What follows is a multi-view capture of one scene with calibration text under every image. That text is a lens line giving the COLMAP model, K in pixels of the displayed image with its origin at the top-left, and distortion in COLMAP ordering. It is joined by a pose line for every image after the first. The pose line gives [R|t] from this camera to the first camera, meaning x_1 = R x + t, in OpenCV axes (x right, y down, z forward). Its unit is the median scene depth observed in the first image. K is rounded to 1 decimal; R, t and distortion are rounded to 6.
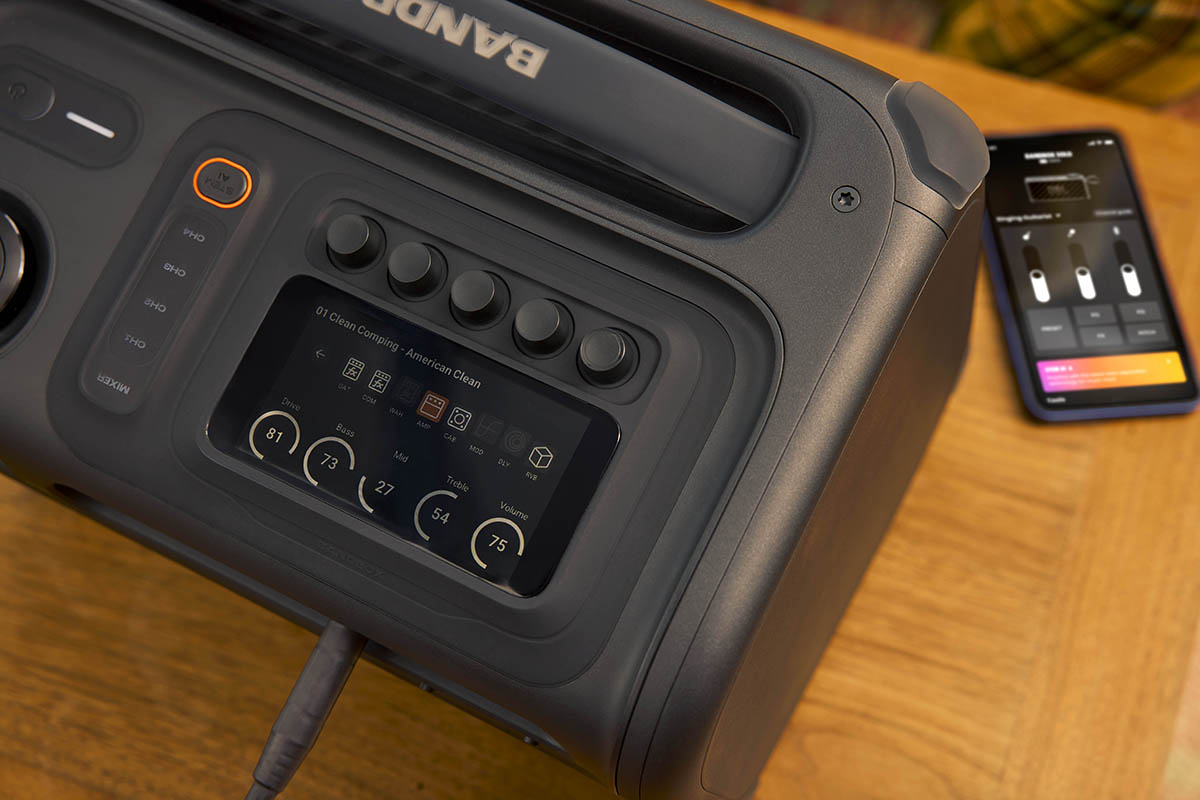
lens RADIAL K [[1845.9, 0, 600.0], [0, 1845.9, 400.0], [0, 0, 1]] dist [0.153131, 0.014150]
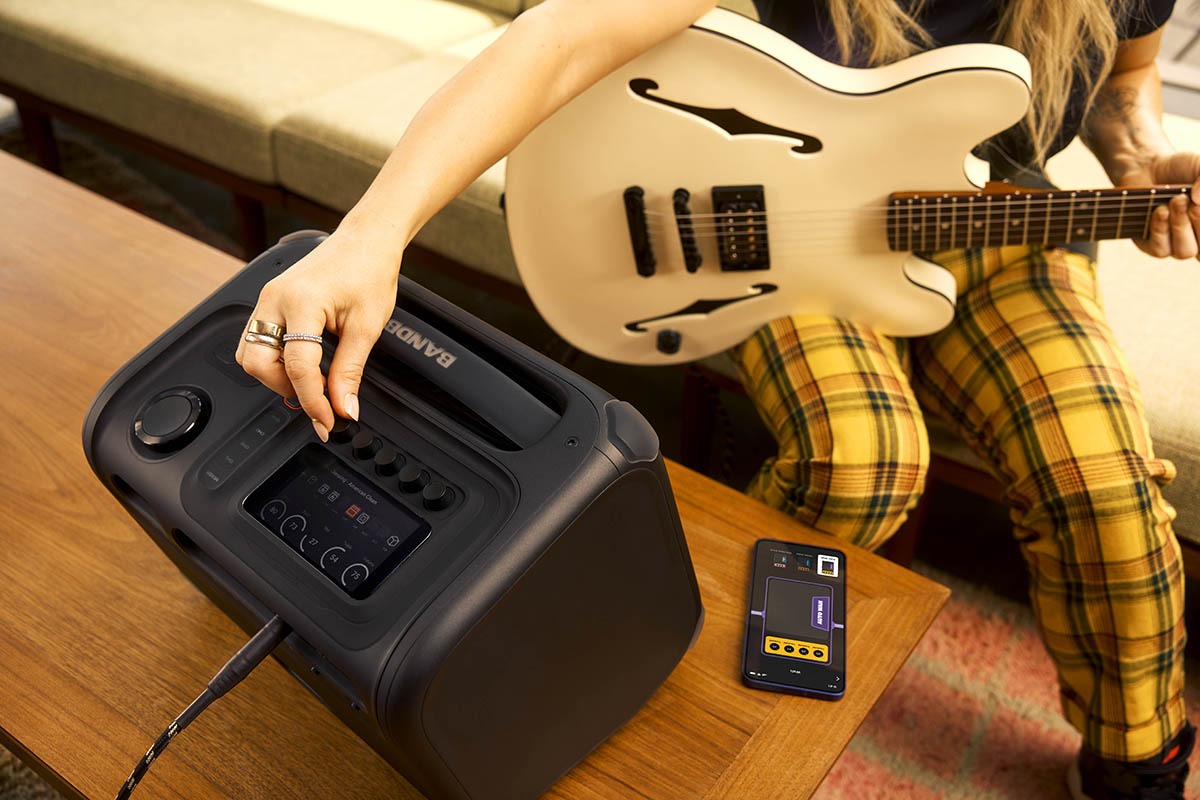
lens RADIAL K [[1241.9, 0, 600.0], [0, 1241.9, 400.0], [0, 0, 1]] dist [0.031594, -0.005449]
pose [[0.965953, 0.175282, -0.190293, 0.389994], [-0.234729, 0.903064, -0.359690, 0.307195], [0.108799, 0.392111, 0.913462, -0.216446]]
